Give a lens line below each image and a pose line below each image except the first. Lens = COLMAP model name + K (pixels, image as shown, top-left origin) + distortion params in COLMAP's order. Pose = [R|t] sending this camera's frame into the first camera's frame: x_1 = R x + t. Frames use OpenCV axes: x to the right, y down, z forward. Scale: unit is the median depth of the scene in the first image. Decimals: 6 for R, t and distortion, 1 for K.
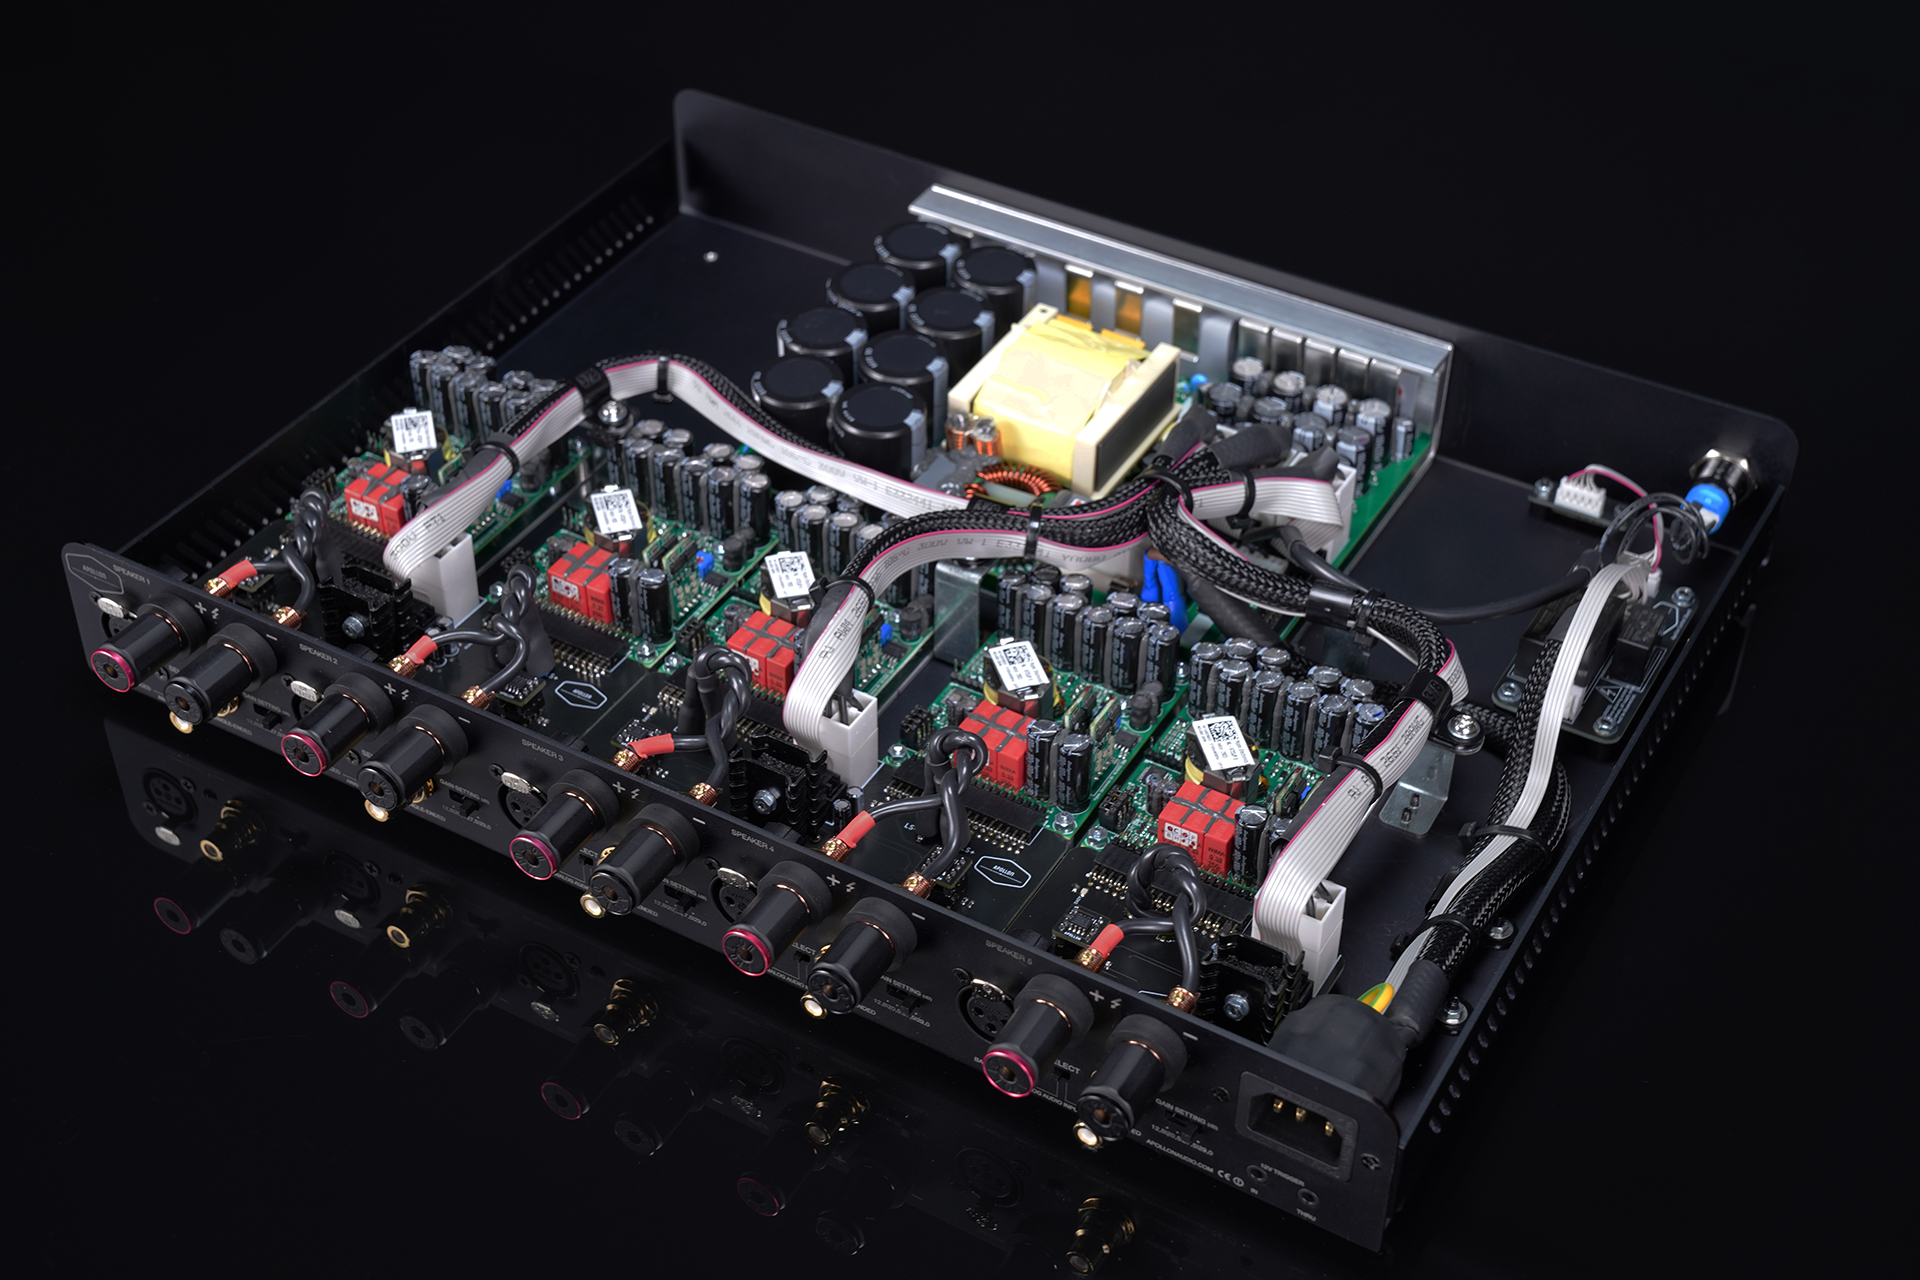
lens RADIAL K [[2680.1, 0, 960.0], [0, 2680.1, 640.0], [0, 0, 1]] dist [0.139806, -0.021540]
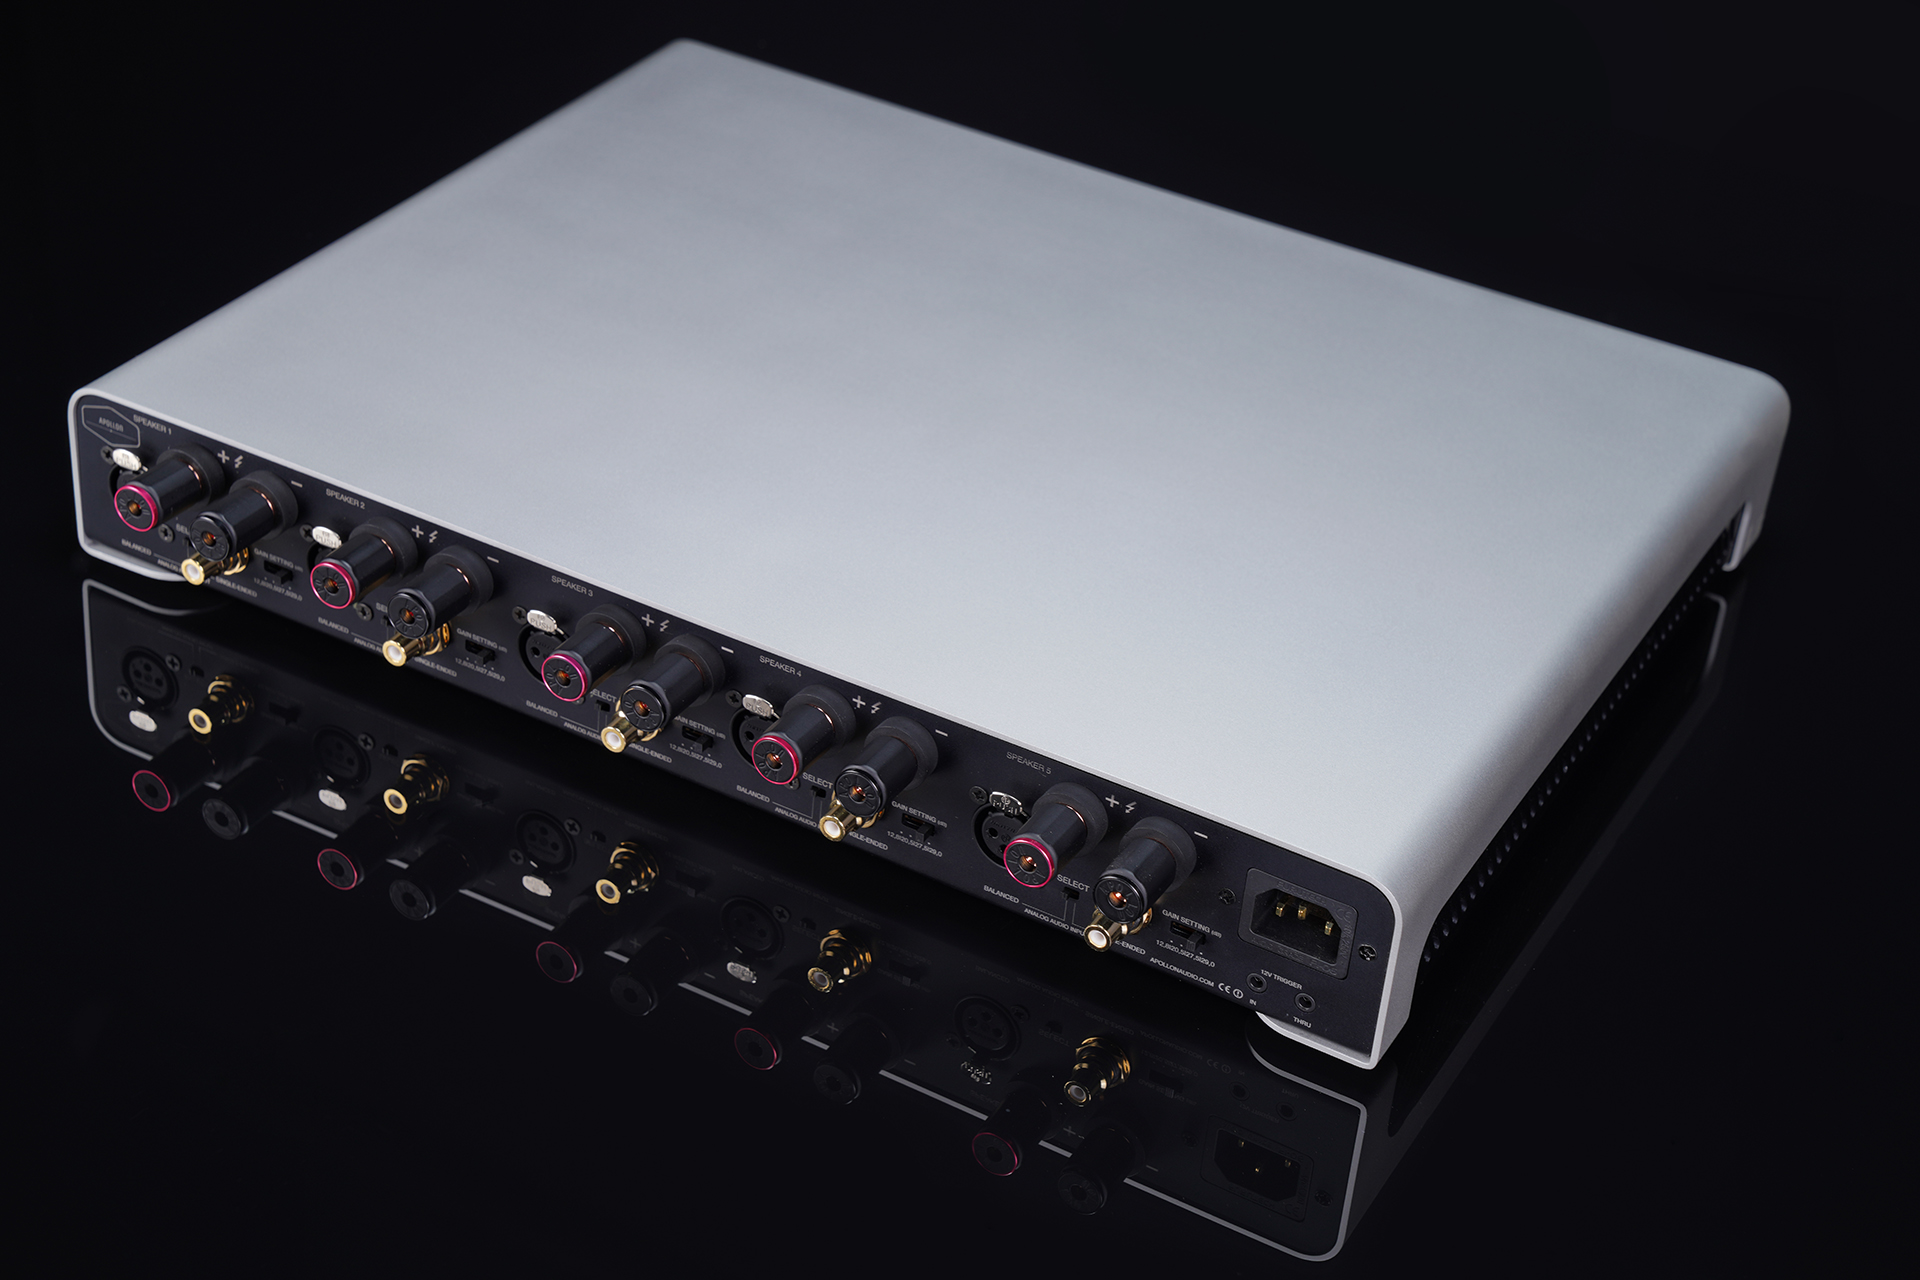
lens RADIAL K [[3384.7, 0, 960.0], [0, 3384.7, 640.0], [0, 0, 1]] dist [0.278818, 0.123570]
pose [[0.997812, 0.042467, 0.050679, -0.073244], [-0.036483, 0.992850, -0.113658, 0.207033], [-0.055144, 0.111561, 0.992226, -0.302239]]
